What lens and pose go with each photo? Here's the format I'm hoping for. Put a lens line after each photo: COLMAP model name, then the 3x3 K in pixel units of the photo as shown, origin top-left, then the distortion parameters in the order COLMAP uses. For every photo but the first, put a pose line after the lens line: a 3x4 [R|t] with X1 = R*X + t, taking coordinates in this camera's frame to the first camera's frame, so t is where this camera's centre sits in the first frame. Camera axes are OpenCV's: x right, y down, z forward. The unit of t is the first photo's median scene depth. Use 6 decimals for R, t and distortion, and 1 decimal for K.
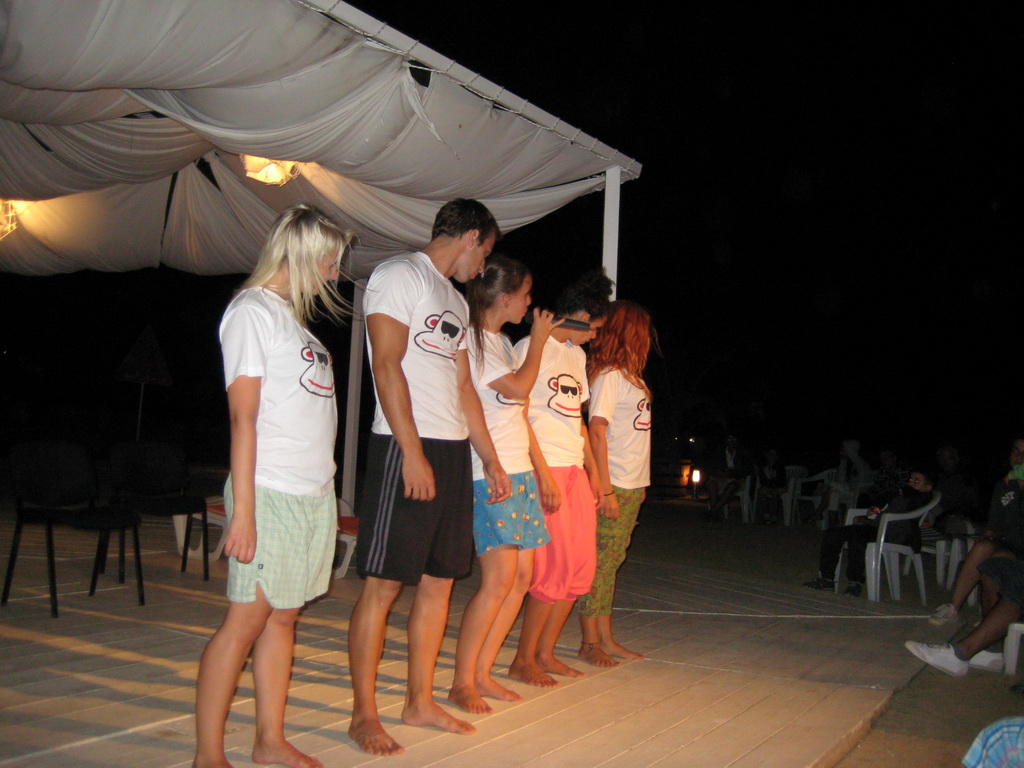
lens RADIAL K [[1062.7, 0, 502.1], [0, 1062.7, 380.0], [0, 0, 1]] dist [-0.151138, 0.187847]
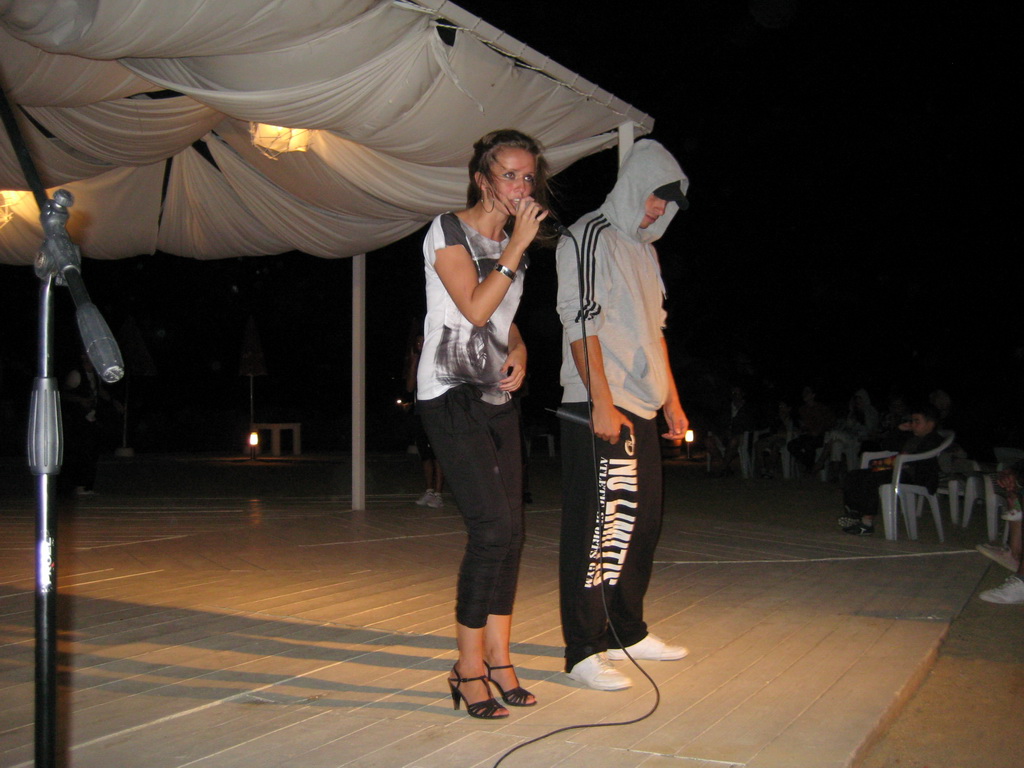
lens RADIAL K [[1062.7, 0, 502.1], [0, 1062.7, 380.0], [0, 0, 1]] dist [-0.151138, 0.187847]
pose [[0.998133, -0.054794, 0.026995, -0.053369], [0.054157, 0.998249, 0.023791, 0.011617], [-0.028252, -0.022284, 0.999352, 0.001069]]
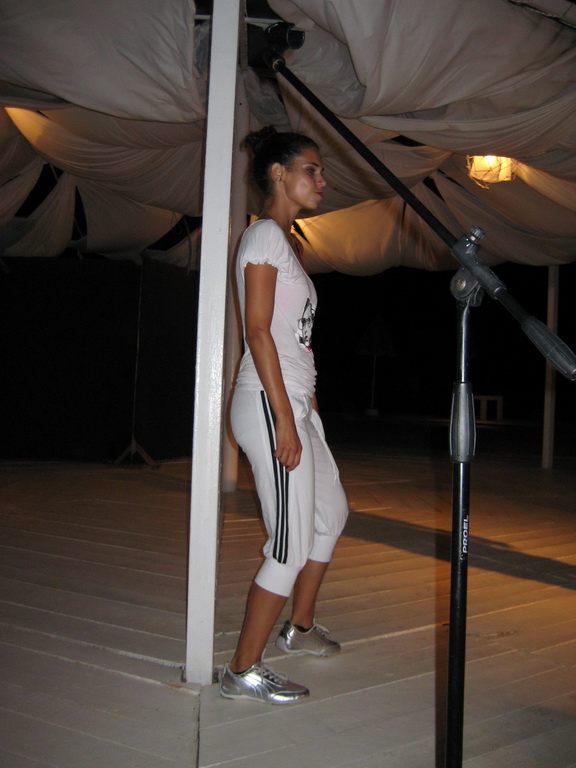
lens RADIAL K [[797.0, 0, 293.1], [0, 797.0, 377.4], [0, 0, 1]] dist [-0.151138, 0.187847]
pose [[0.911673, -0.021192, -0.410370, -0.062434], [0.034207, 0.999117, 0.024396, 0.008639], [0.409491, -0.036279, 0.911593, 0.057886]]
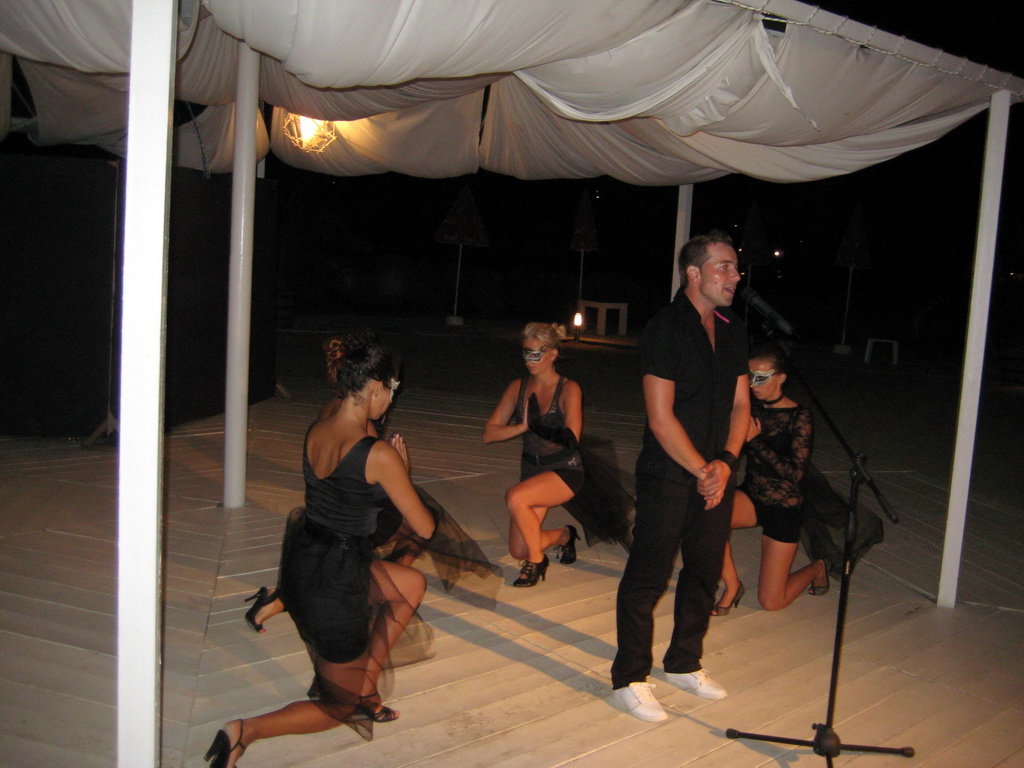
lens RADIAL K [[1062.7, 0, 502.1], [0, 1062.7, 380.0], [0, 0, 1]] dist [-0.151138, 0.187847]
pose [[0.957509, 0.041447, -0.285410, -0.029313], [0.005558, 0.986784, 0.161947, -0.113644], [0.288351, -0.156652, 0.944624, 0.094065]]
